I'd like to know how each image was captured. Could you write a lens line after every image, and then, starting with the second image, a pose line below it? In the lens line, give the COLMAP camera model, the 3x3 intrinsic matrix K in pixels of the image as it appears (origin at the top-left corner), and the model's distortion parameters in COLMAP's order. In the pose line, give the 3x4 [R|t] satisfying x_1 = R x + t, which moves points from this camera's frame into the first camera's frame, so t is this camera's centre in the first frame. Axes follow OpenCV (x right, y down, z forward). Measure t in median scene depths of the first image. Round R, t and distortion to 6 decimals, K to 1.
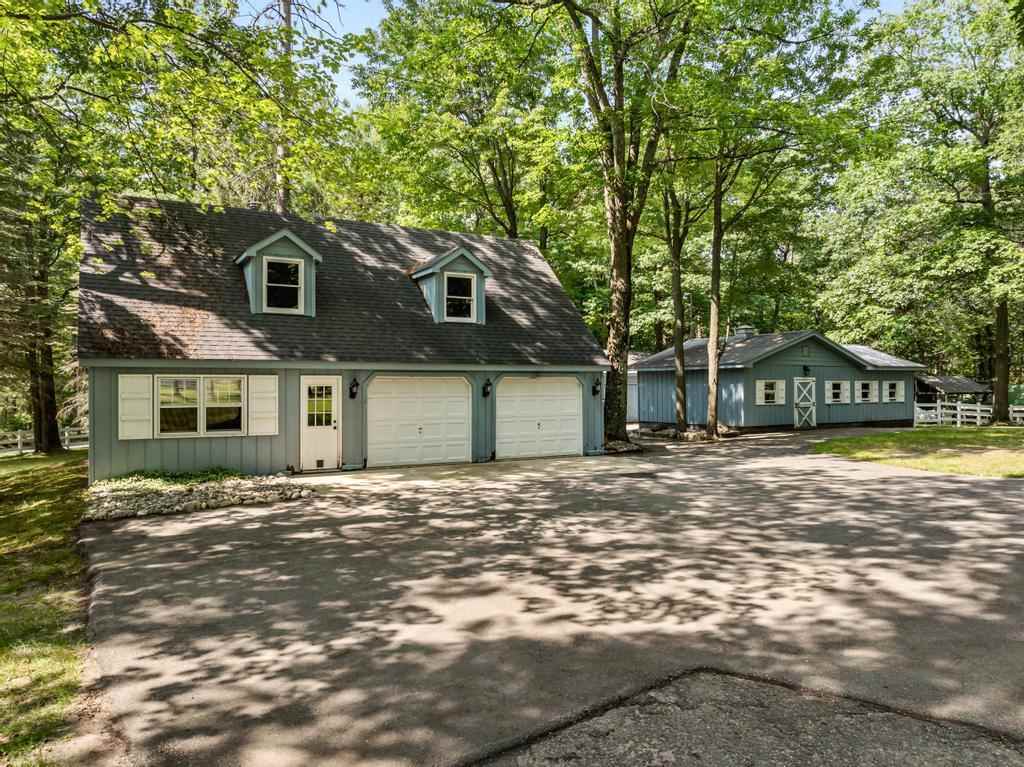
lens RADIAL K [[714.2, 0, 512.0], [0, 714.2, 383.5], [0, 0, 1]] dist [-0.043136, 0.006335]
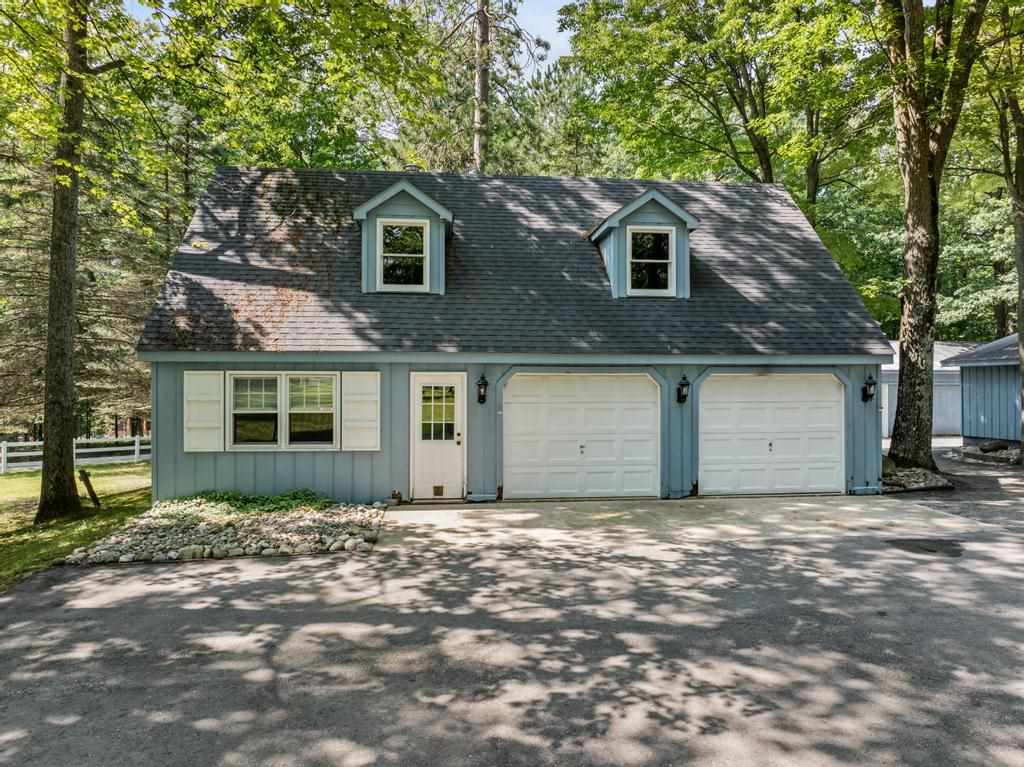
lens RADIAL K [[714.2, 0, 512.0], [0, 714.2, 383.5], [0, 0, 1]] dist [-0.043136, 0.006335]
pose [[0.915198, 0.001051, -0.403003, 0.094349], [-0.001199, 0.999999, -0.000115, 0.000815], [0.403003, 0.000588, 0.915198, 0.333519]]
